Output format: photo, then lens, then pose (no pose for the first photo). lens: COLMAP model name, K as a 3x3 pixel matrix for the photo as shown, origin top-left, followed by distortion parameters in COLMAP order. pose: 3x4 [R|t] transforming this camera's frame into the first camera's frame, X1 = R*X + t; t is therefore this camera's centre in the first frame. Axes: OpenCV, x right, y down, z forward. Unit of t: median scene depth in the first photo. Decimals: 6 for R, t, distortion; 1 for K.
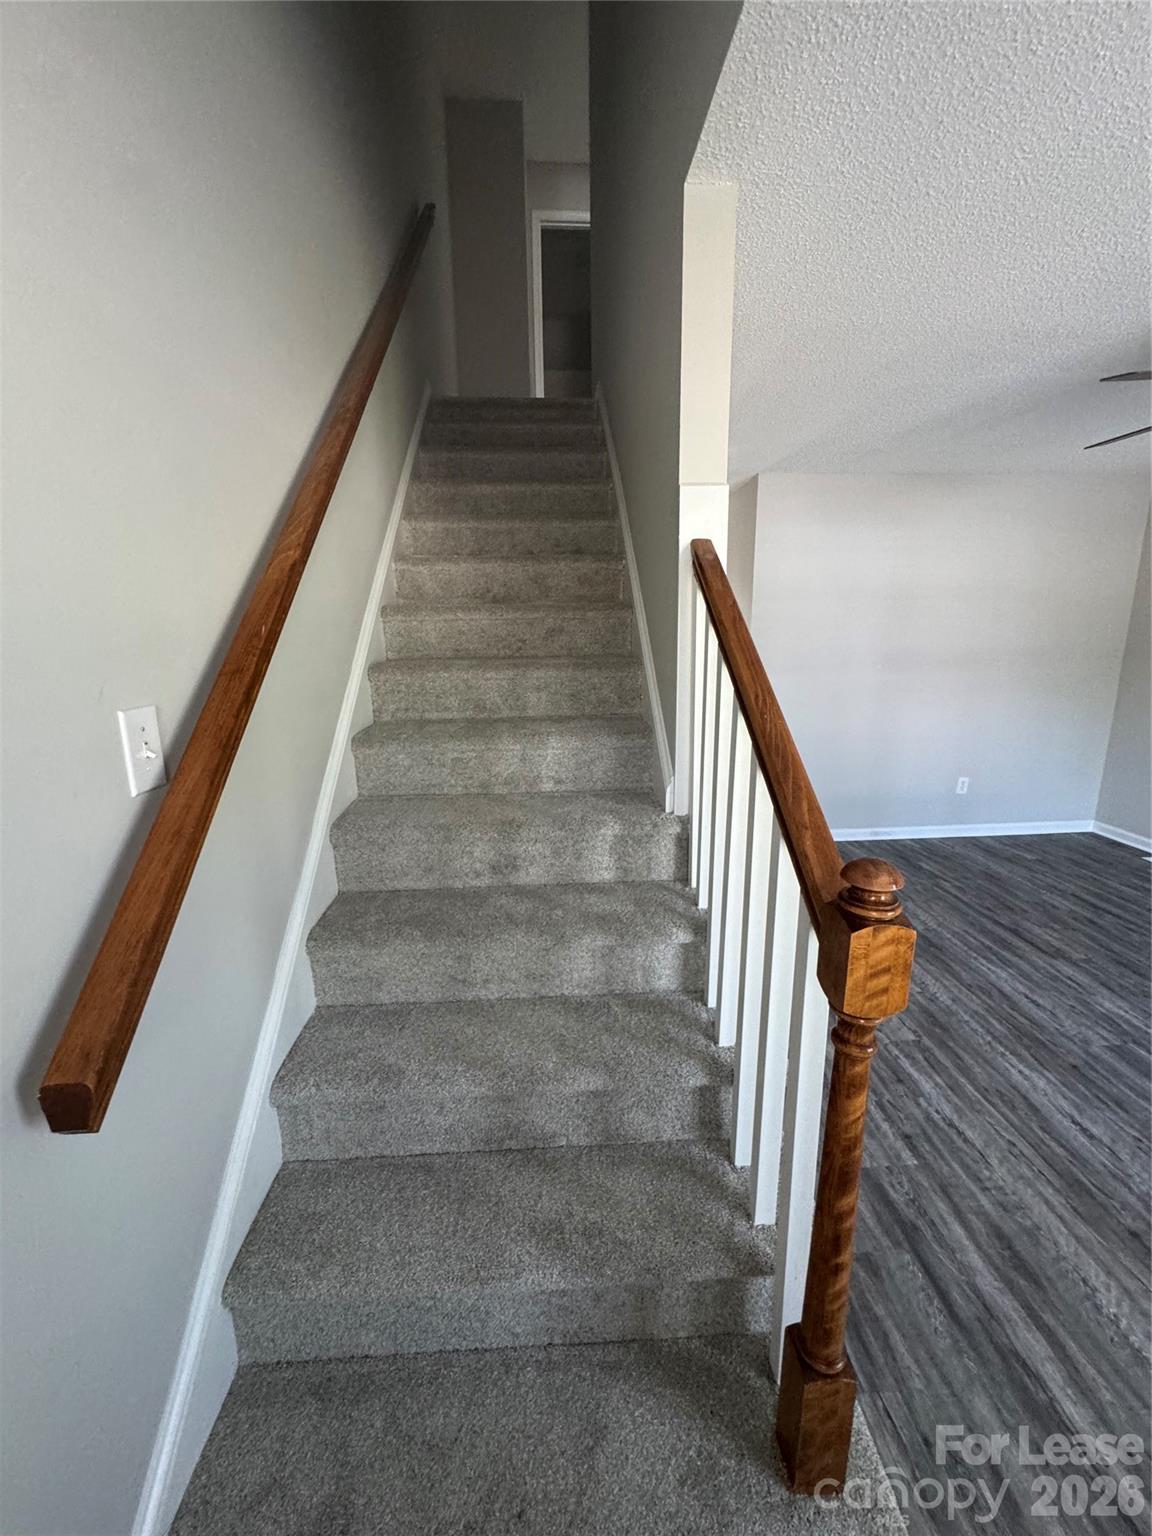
lens RADIAL K [[612.6, 0, 576.7], [0, 612.6, 762.5], [0, 0, 1]] dist [-0.002375, 0.000208]
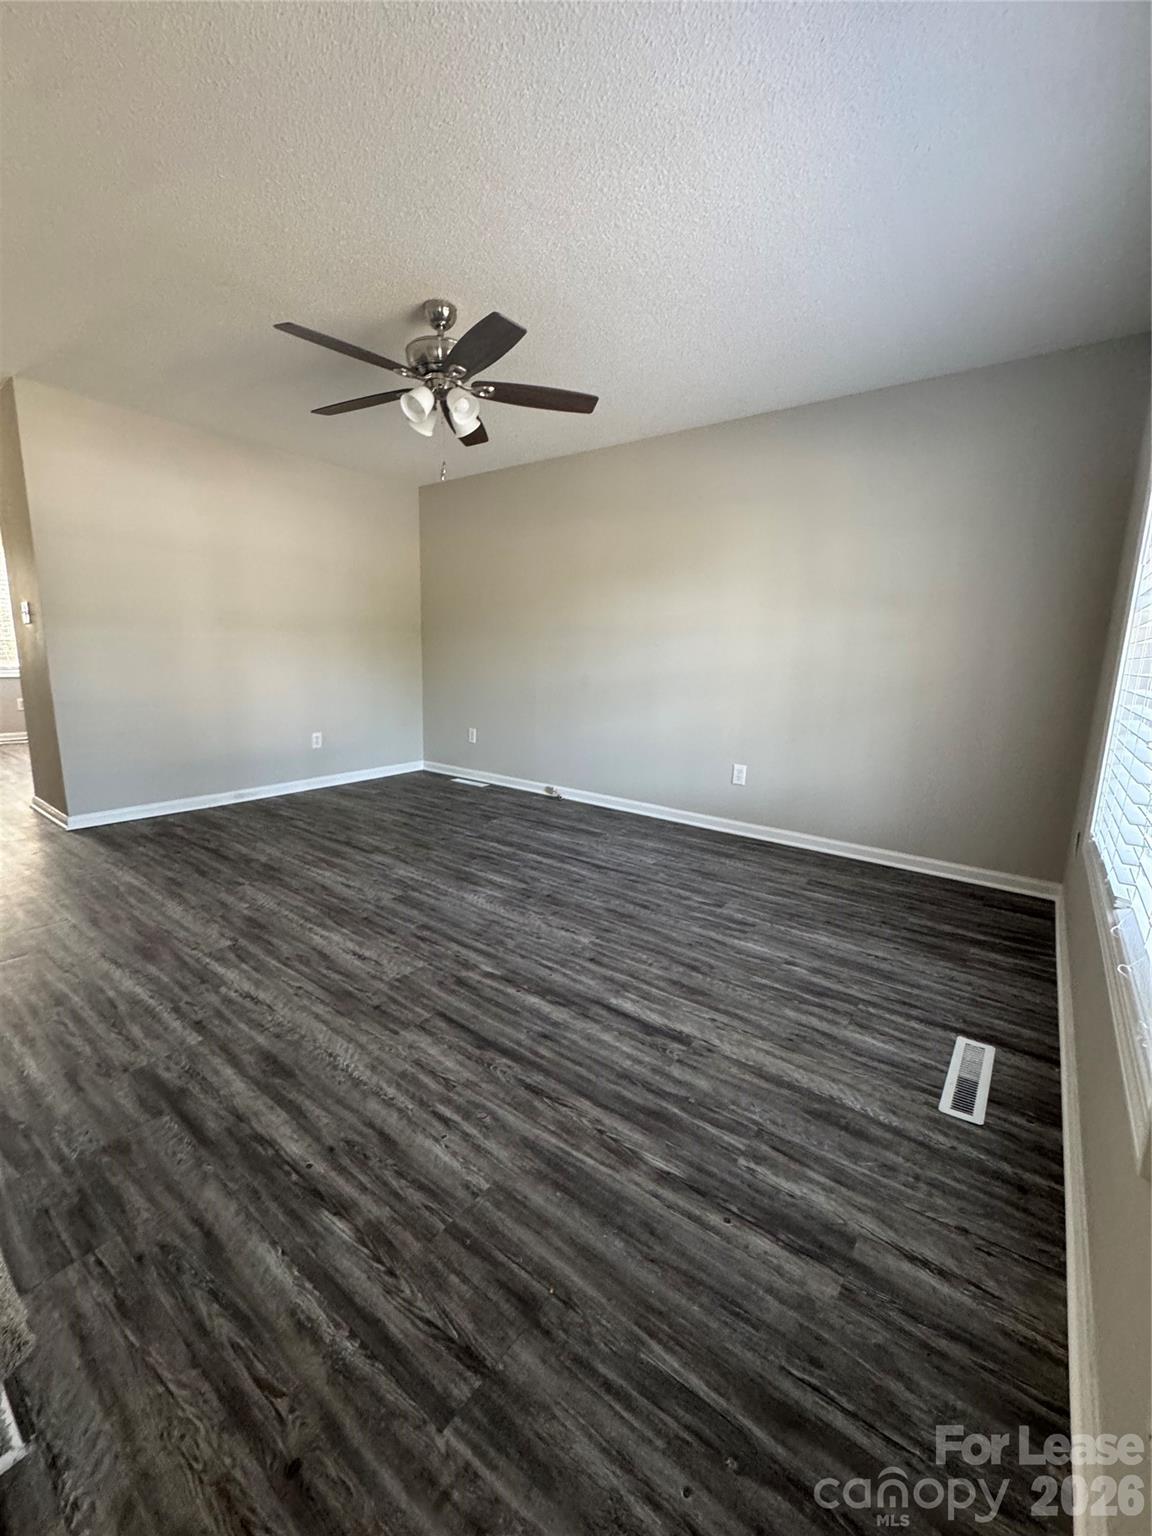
lens RADIAL K [[612.6, 0, 568.2], [0, 612.6, 768.0], [0, 0, 1]] dist [-0.002375, 0.000208]
pose [[0.654478, -0.113420, 0.747526, 0.189454], [0.126110, 0.991210, 0.039981, 0.188908], [-0.745490, 0.068104, 0.663029, -0.111652]]
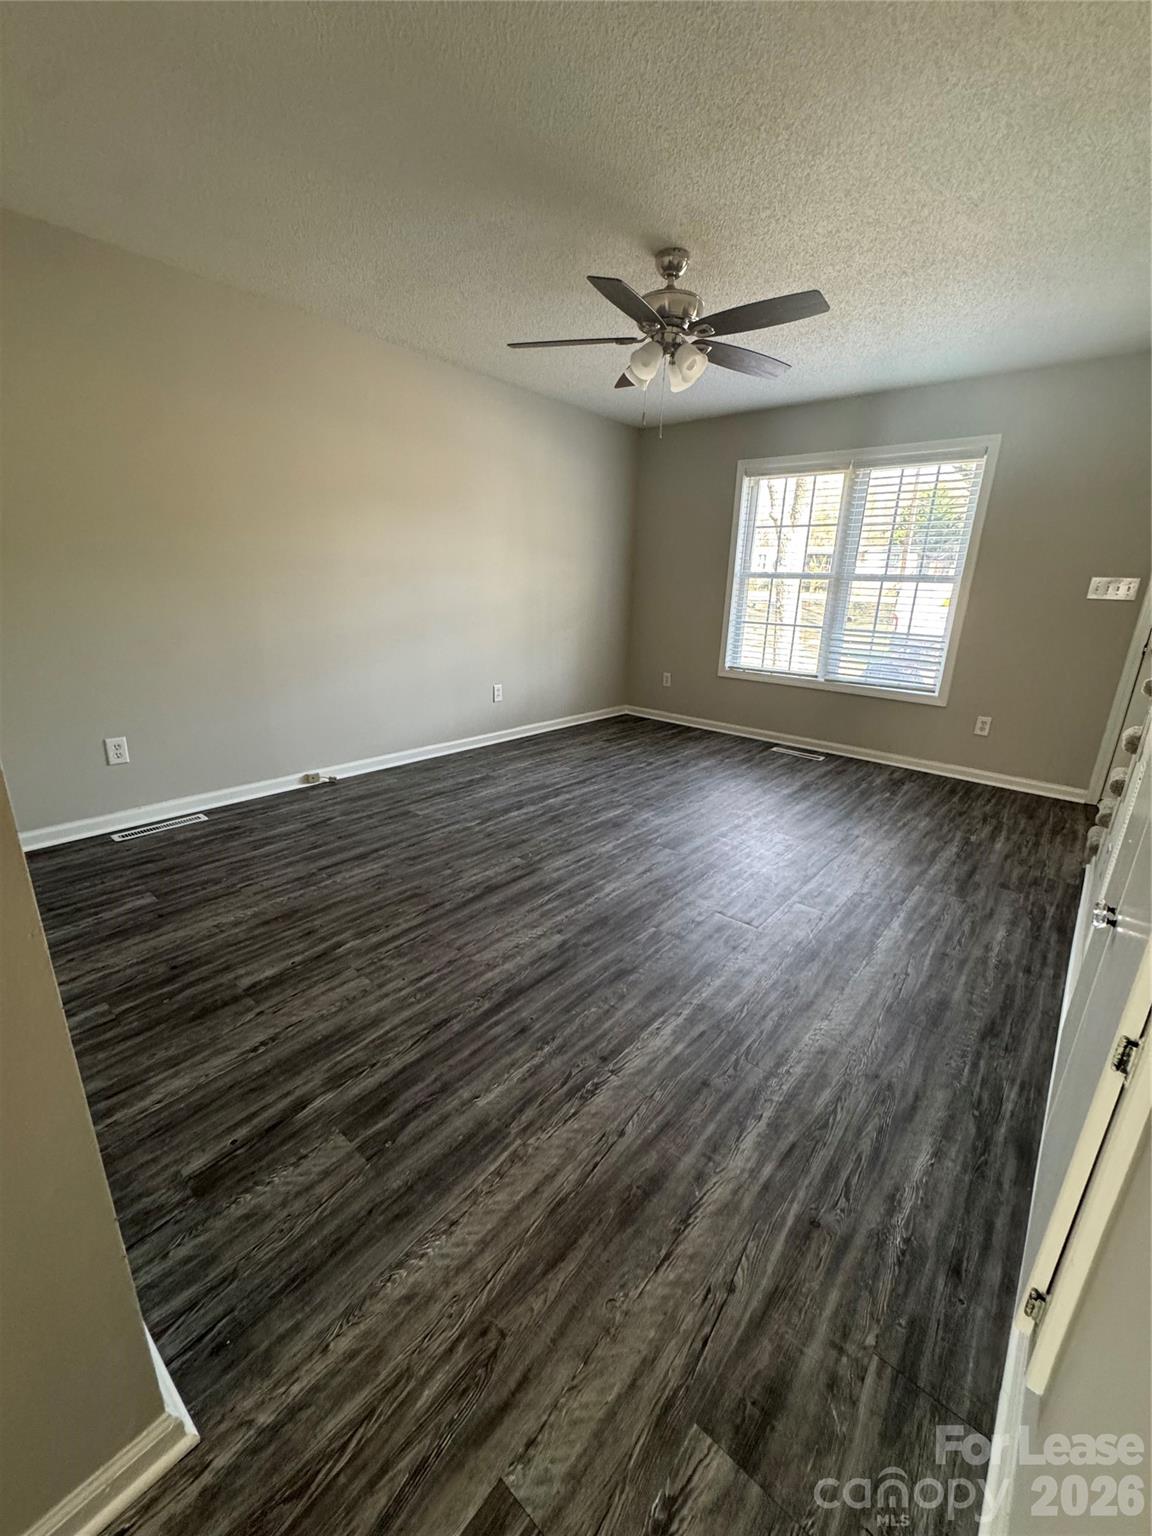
lens RADIAL K [[612.6, 0, 598.4], [0, 612.6, 767.6], [0, 0, 1]] dist [-0.002375, 0.000208]
pose [[-0.729235, -0.210766, 0.650994, 0.159024], [0.119917, 0.897292, 0.424837, -0.256858], [-0.673673, 0.387871, -0.629063, 1.790782]]
